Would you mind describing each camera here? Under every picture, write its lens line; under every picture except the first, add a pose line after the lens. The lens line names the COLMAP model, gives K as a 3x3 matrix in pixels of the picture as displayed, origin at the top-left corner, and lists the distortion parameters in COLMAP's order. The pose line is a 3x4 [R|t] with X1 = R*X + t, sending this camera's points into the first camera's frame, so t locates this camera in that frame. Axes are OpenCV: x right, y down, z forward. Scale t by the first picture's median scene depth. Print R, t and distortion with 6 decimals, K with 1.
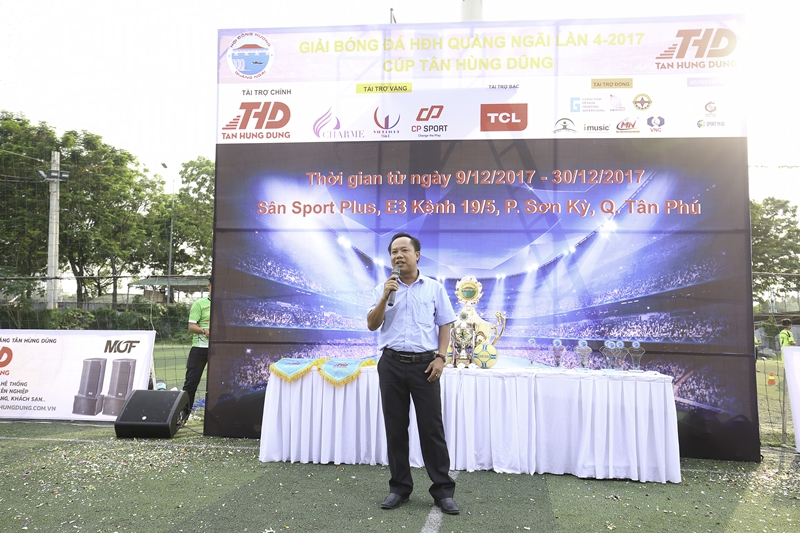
lens RADIAL K [[660.2, 0, 403.9], [0, 660.2, 267.5], [0, 0, 1]] dist [0.030554, 0.000506]
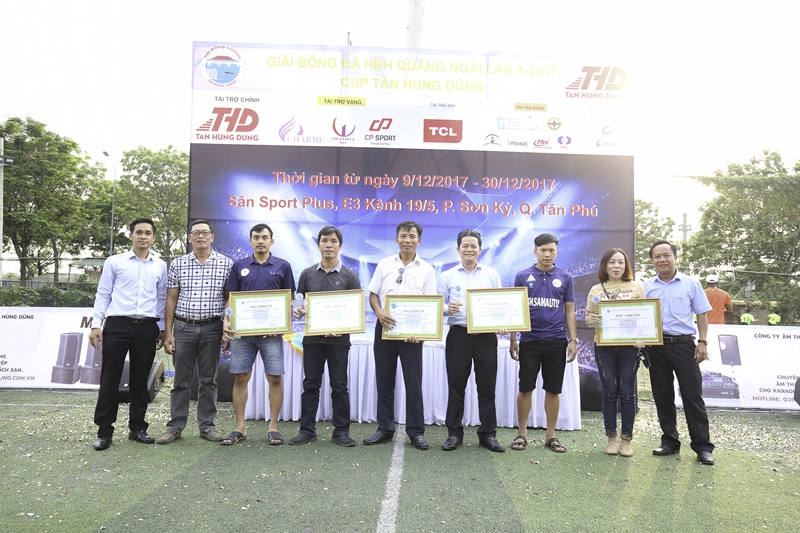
lens RADIAL K [[586.7, 0, 403.4], [0, 586.7, 270.4], [0, 0, 1]] dist [0.020103, -0.009792]
pose [[0.991901, 0.012451, 0.126400, -0.049922], [-0.016100, 0.999481, 0.027894, -0.004222], [-0.125988, -0.029703, 0.991587, -0.048236]]
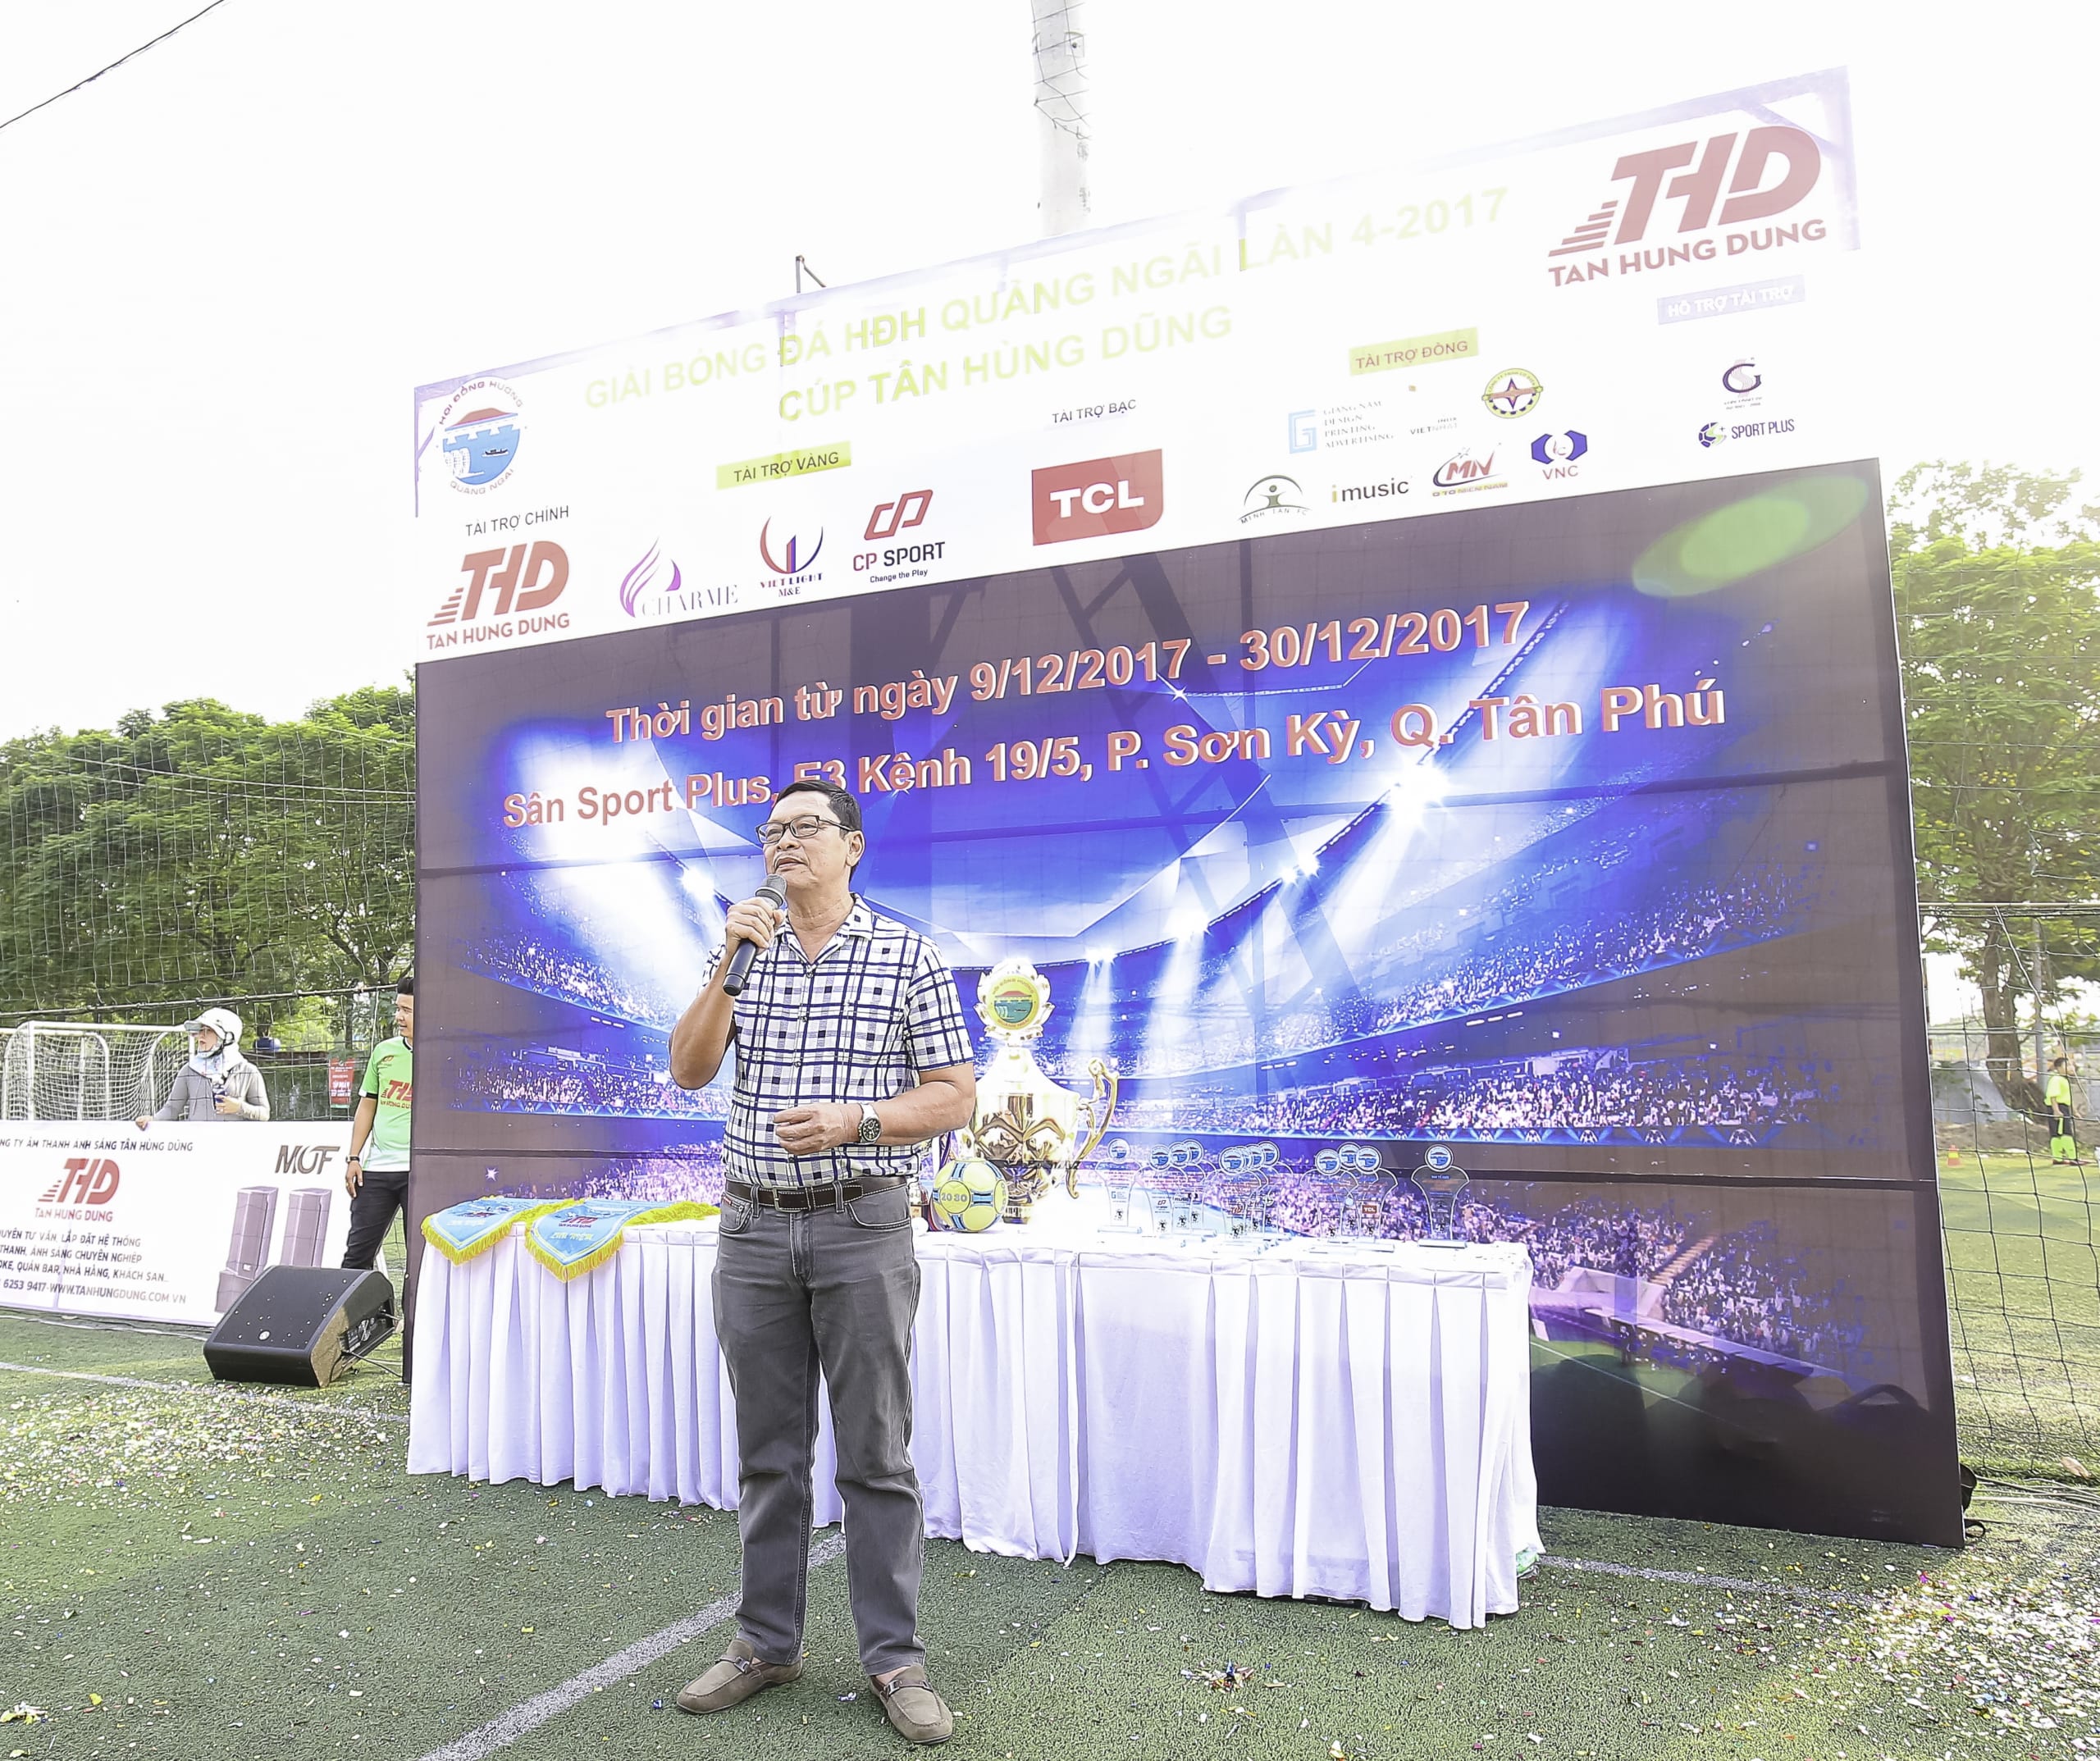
lens RADIAL K [[1542.6, 0, 830.6], [0, 1542.6, 925.1], [0, 0, 1]] dist [-0.024834, -0.006848]
pose [[0.948296, -0.053206, -0.312896, 0.256982], [0.047868, 0.998548, -0.024725, 0.010033], [0.313757, 0.008469, 0.949465, 0.190615]]
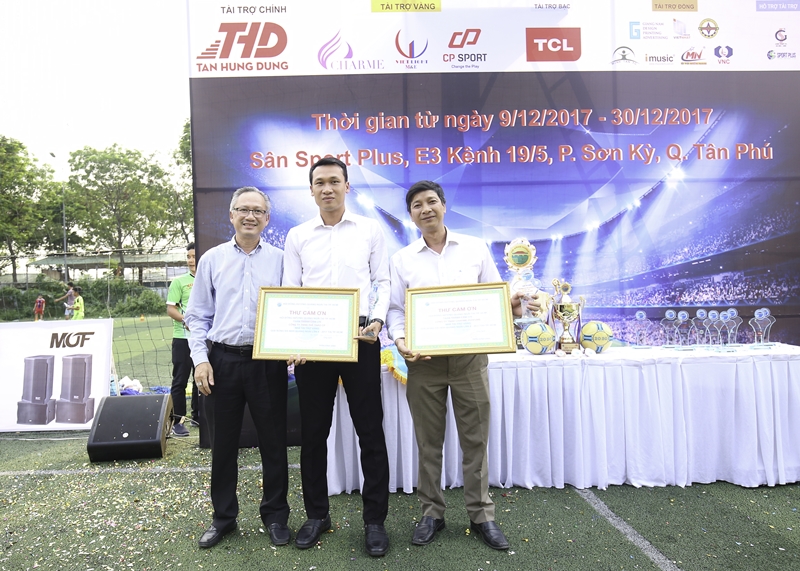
lens RADIAL K [[540.1, 0, 349.0], [0, 540.1, 288.0], [0, 0, 1]] dist [-0.010331, 0.008740]
pose [[0.987909, -0.046090, 0.148023, -0.213296], [0.032949, 0.995393, 0.090035, 0.006979], [-0.151491, -0.084069, 0.984877, 0.346397]]
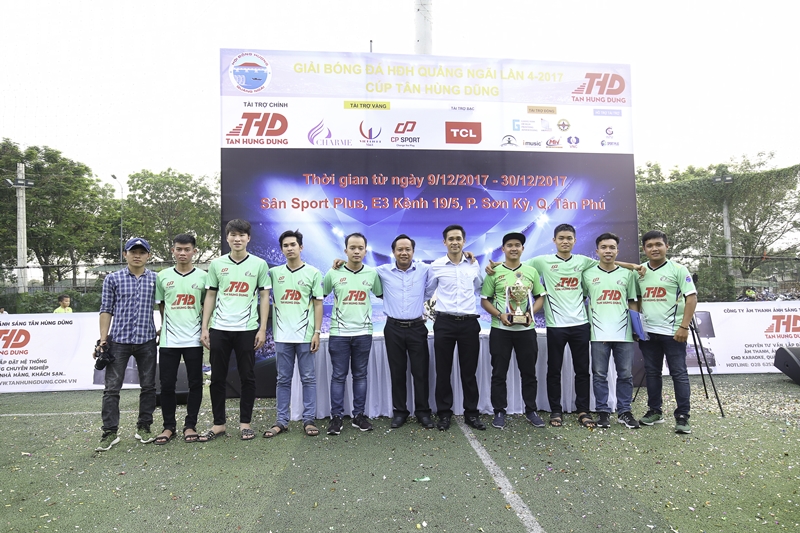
lens RADIAL K [[467.6, 0, 399.6], [0, 467.6, 269.9], [0, 0, 1]] dist [-0.008479, 0.000605]
pose [[0.978405, -0.023576, 0.205349, -0.157766], [0.016302, 0.999181, 0.037041, 0.000900], [-0.206054, -0.032893, 0.977988, 0.138429]]
